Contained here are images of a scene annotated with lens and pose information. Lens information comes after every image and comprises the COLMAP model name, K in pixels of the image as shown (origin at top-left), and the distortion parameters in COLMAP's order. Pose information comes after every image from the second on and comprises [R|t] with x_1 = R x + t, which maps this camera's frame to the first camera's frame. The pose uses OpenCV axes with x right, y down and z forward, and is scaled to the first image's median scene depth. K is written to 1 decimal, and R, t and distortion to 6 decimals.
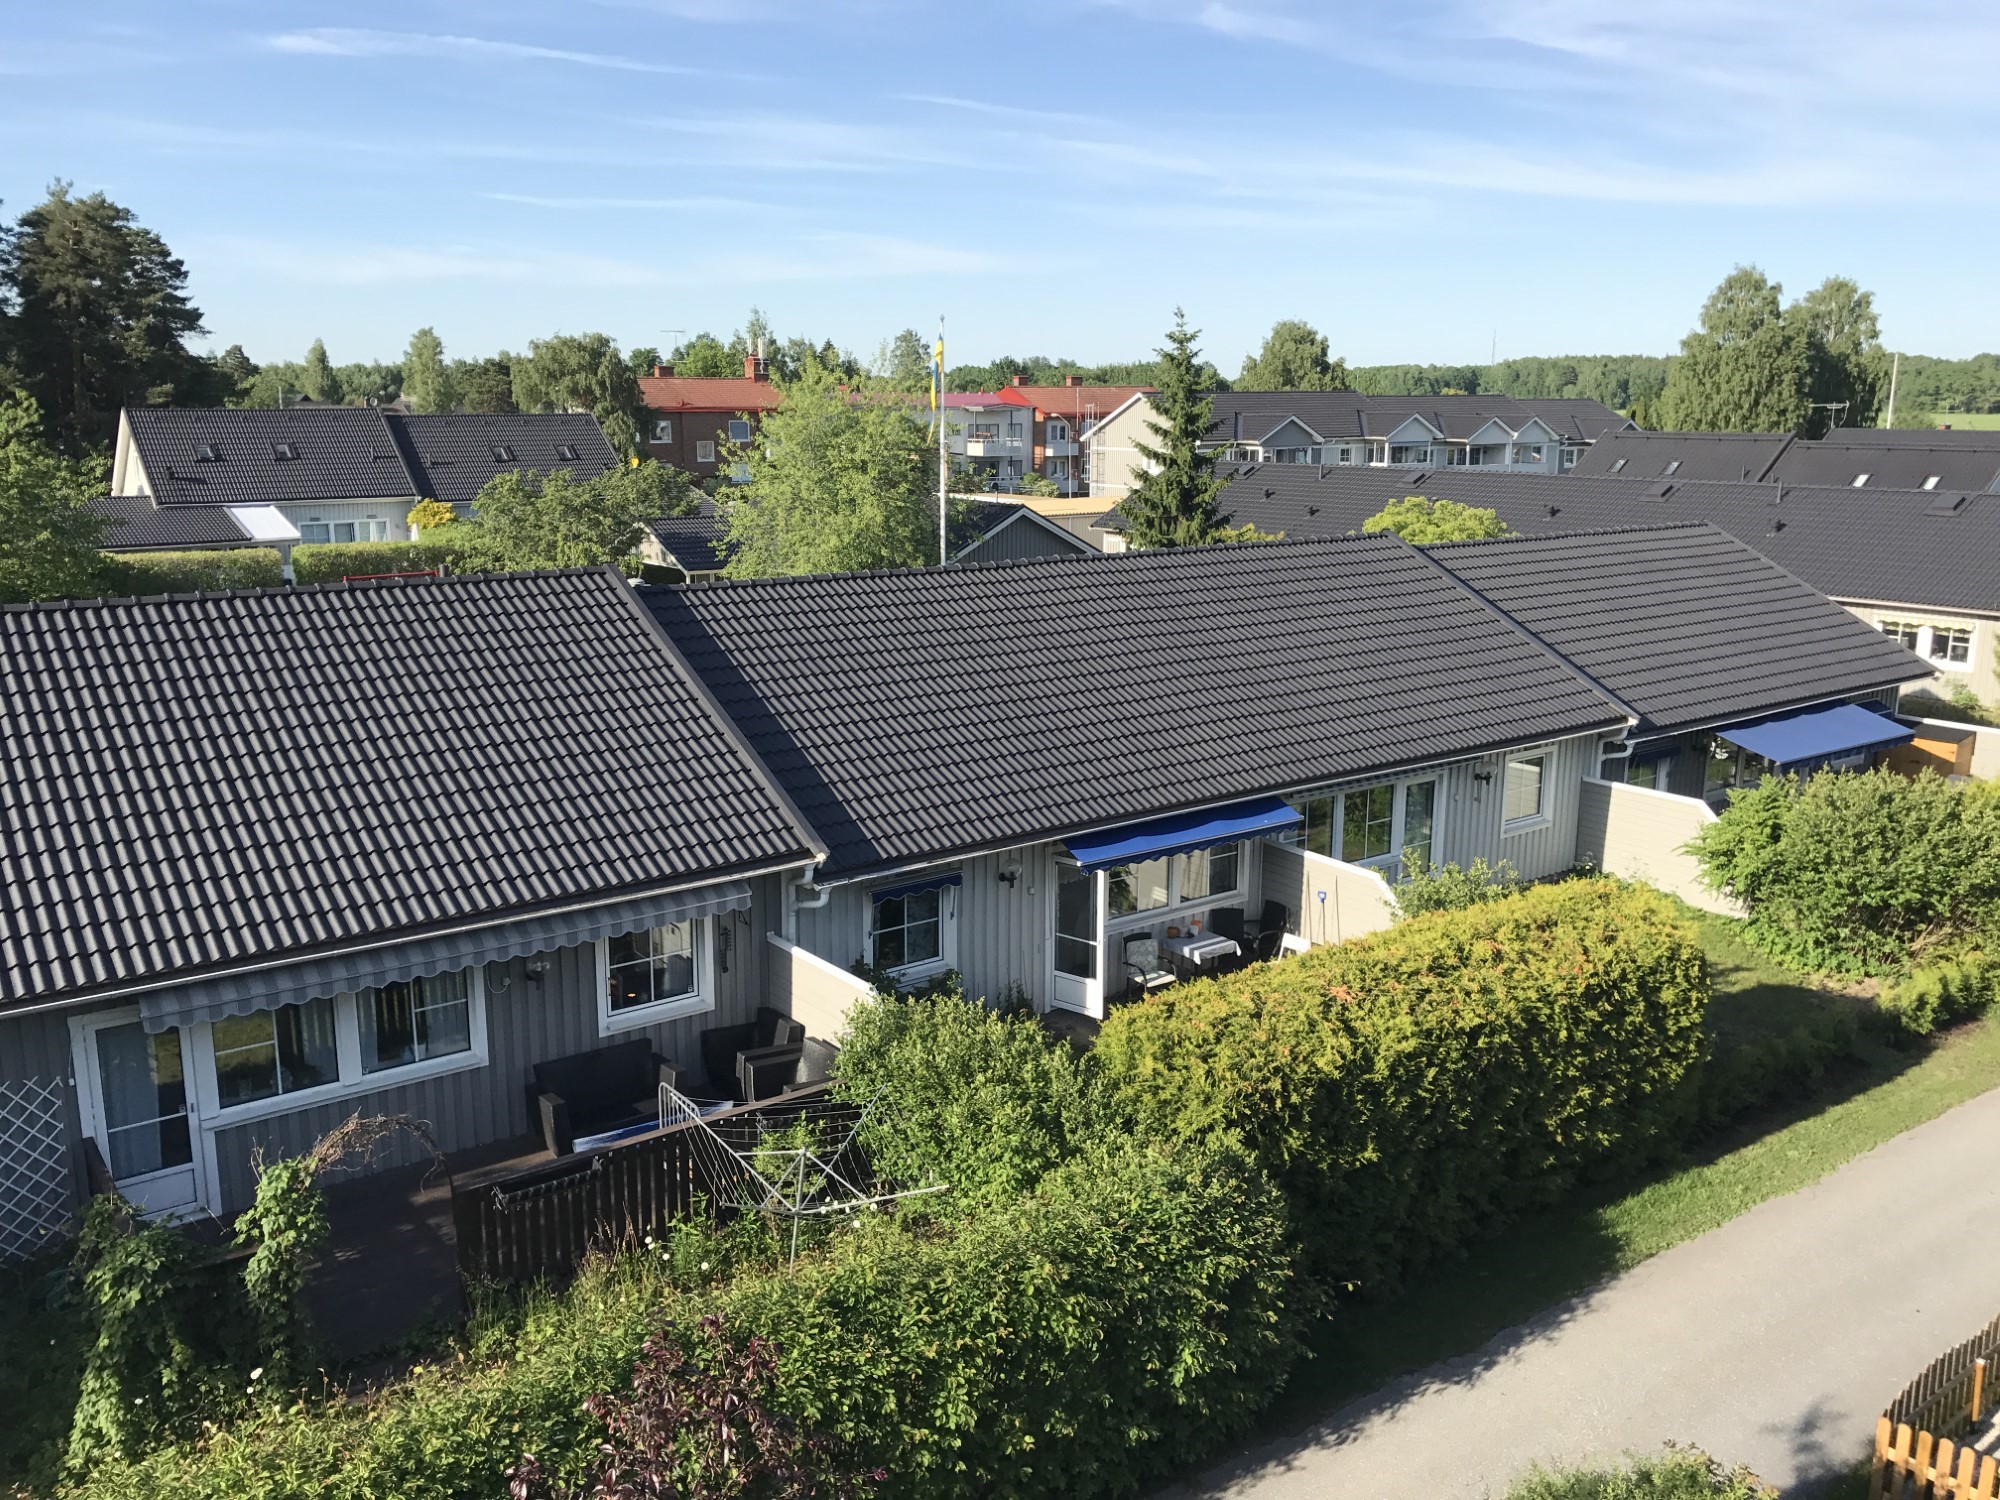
lens RADIAL K [[1629.1, 0, 973.5], [0, 1629.1, 761.3], [0, 0, 1]] dist [0.028262, -0.037820]
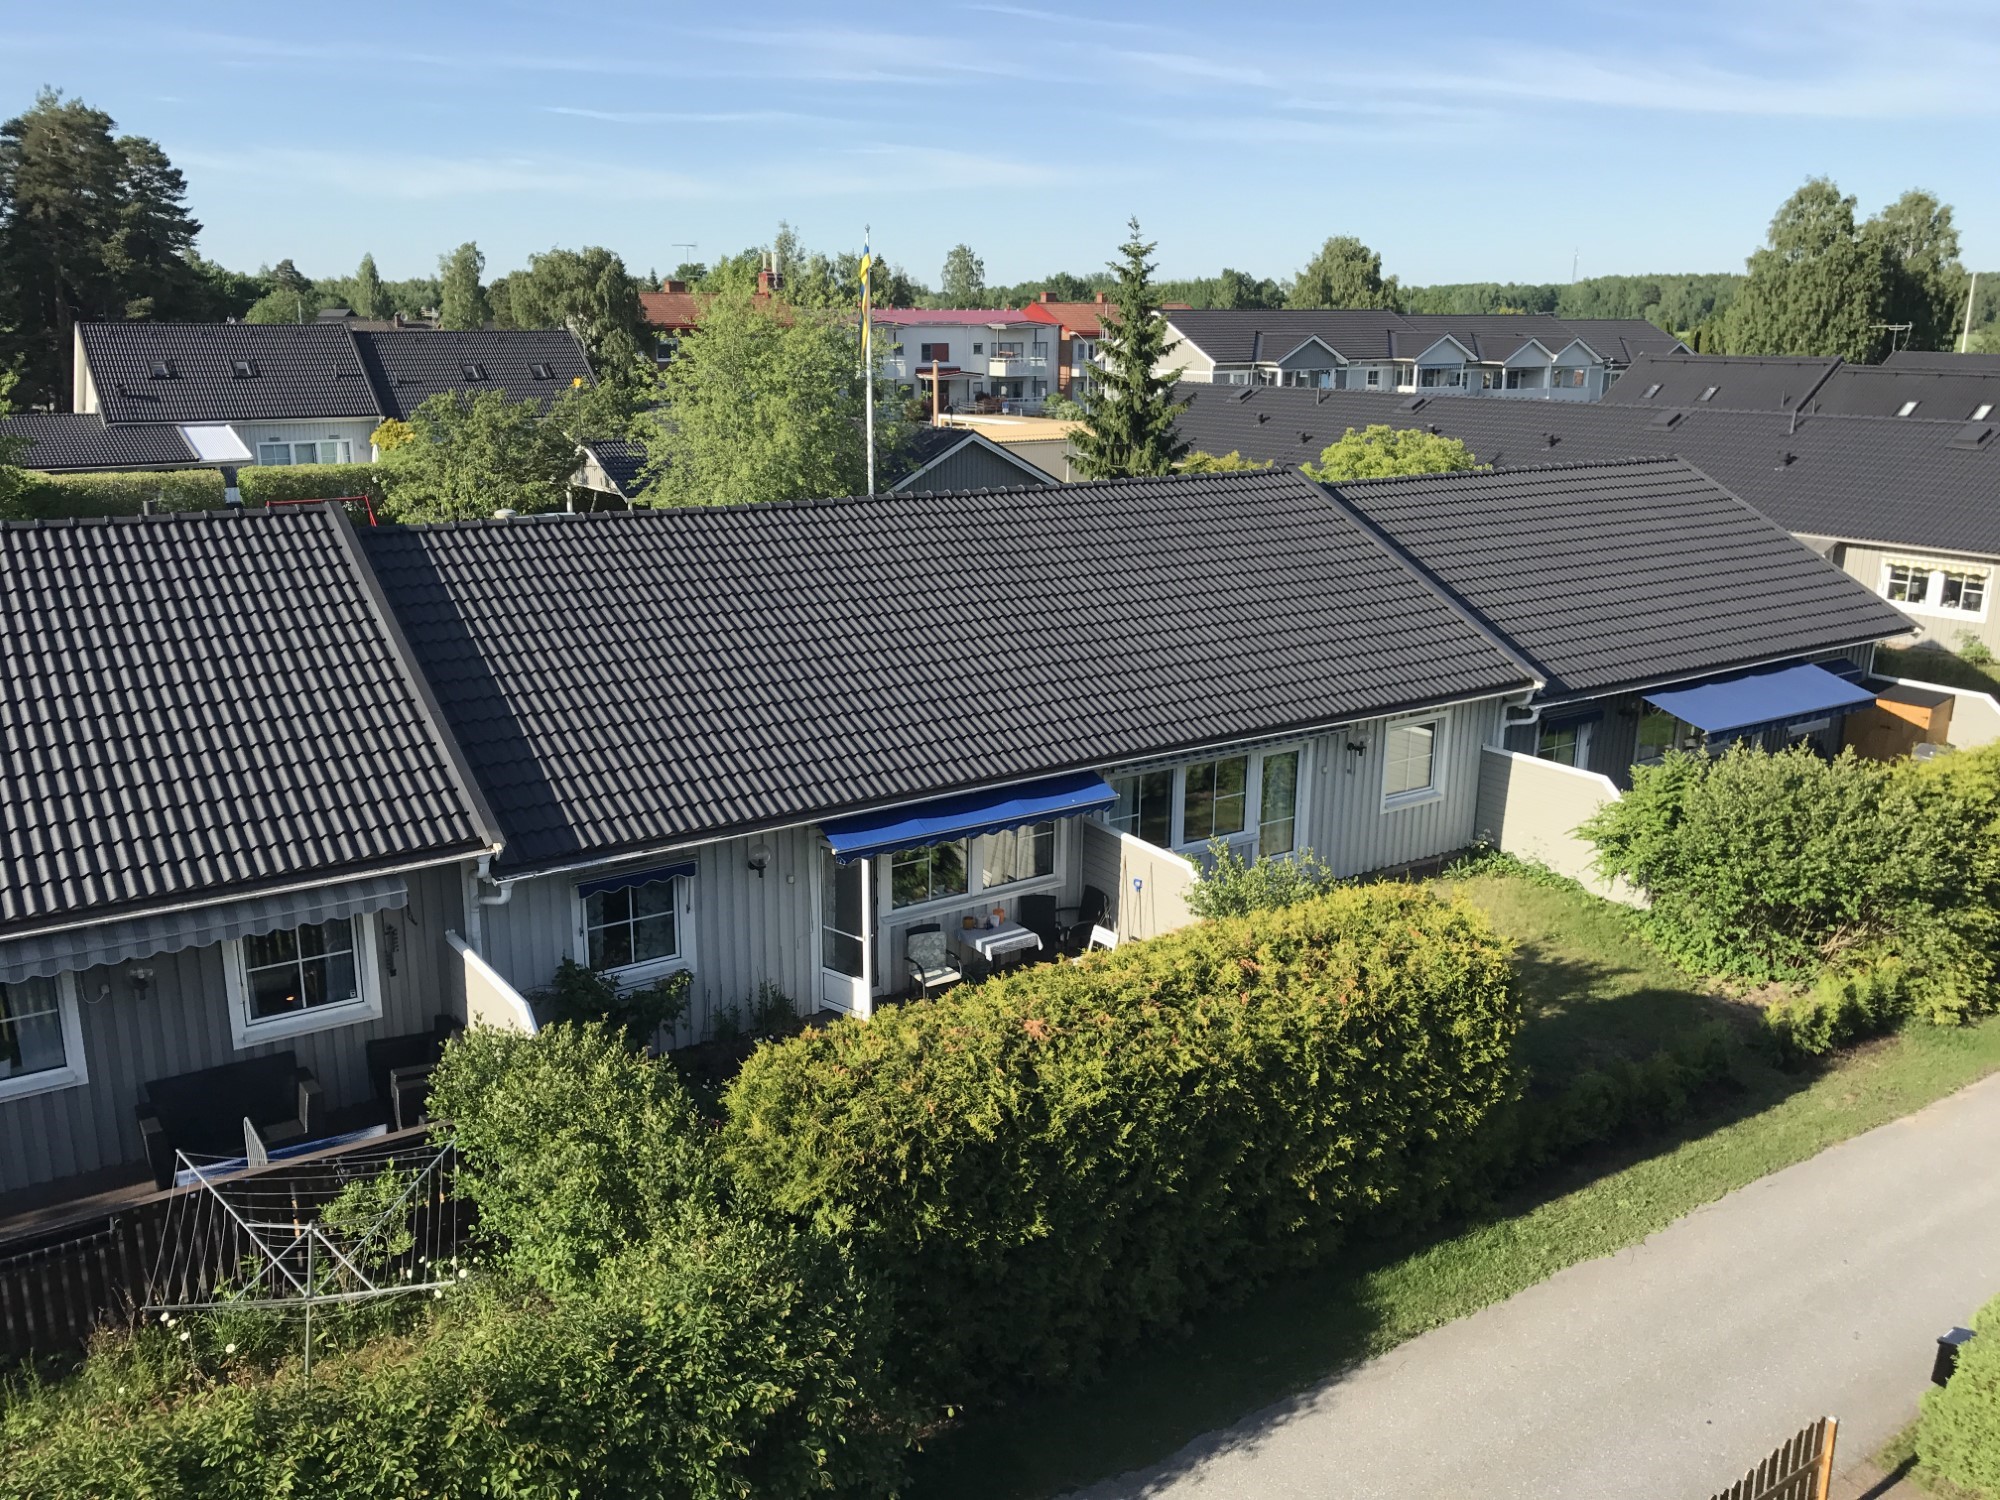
lens RADIAL K [[1629.1, 0, 975.6], [0, 1629.1, 759.6], [0, 0, 1]] dist [0.028262, -0.037820]
pose [[0.999172, 0.014306, -0.038100, 0.079597], [-0.012521, 0.998831, 0.046686, -0.013128], [0.038723, -0.046171, 0.998183, 0.056900]]
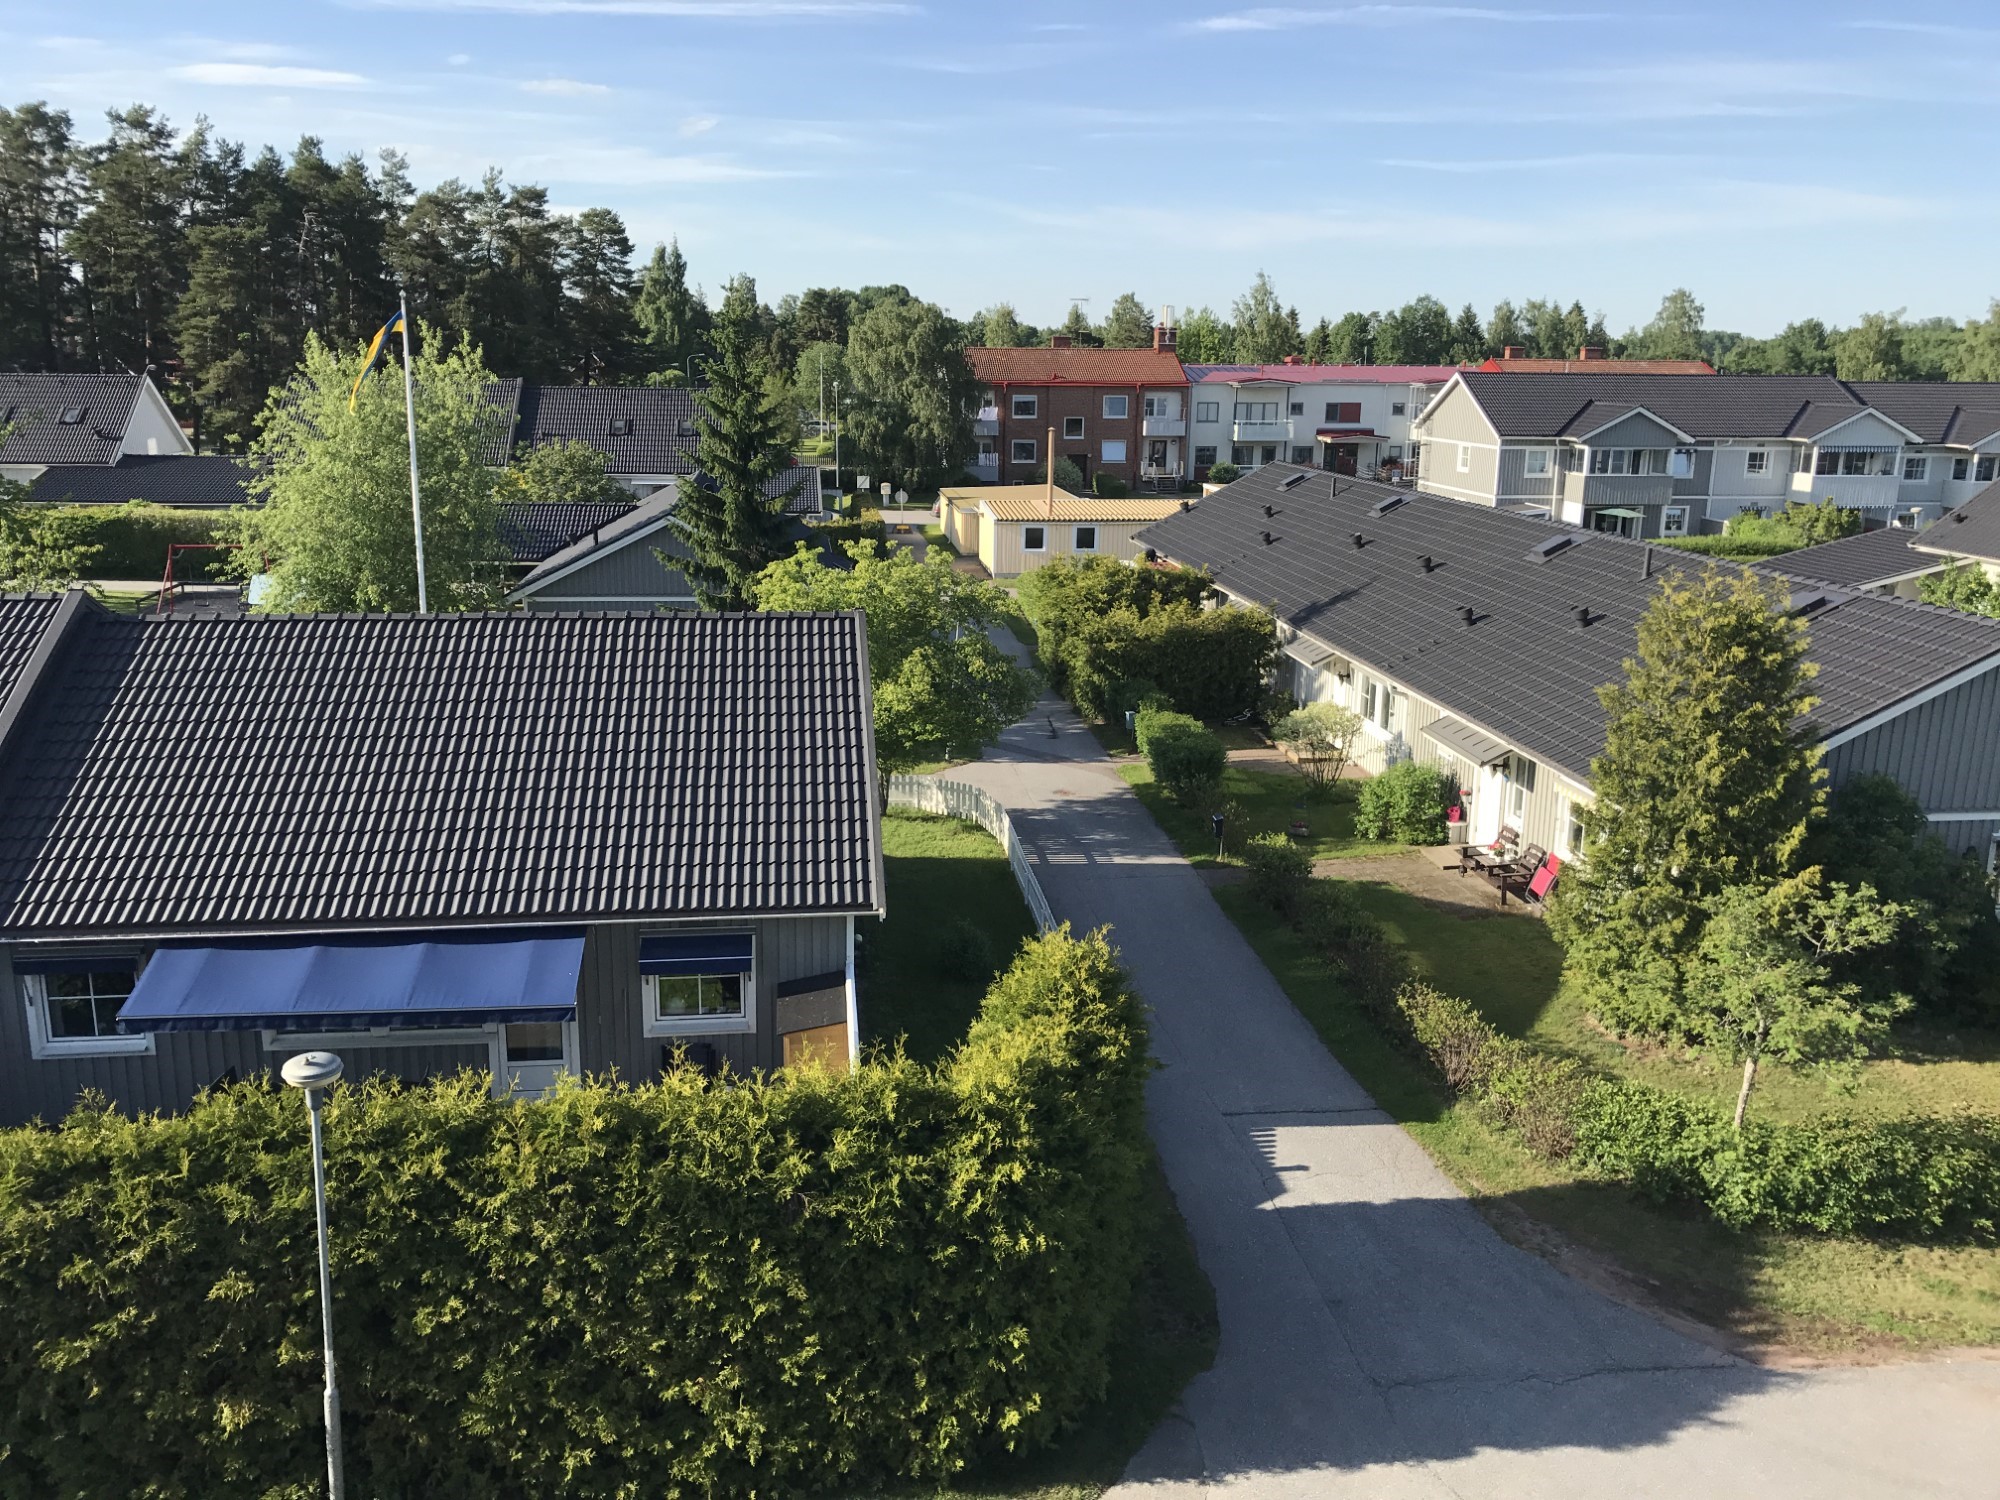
lens RADIAL K [[1629.1, 0, 981.5], [0, 1629.1, 730.5], [0, 0, 1]] dist [0.028262, -0.037820]
pose [[0.867902, 0.121495, -0.481648, 0.673756], [-0.119538, 0.992217, 0.034885, -0.106640], [0.482138, 0.027298, 0.875670, 0.380678]]
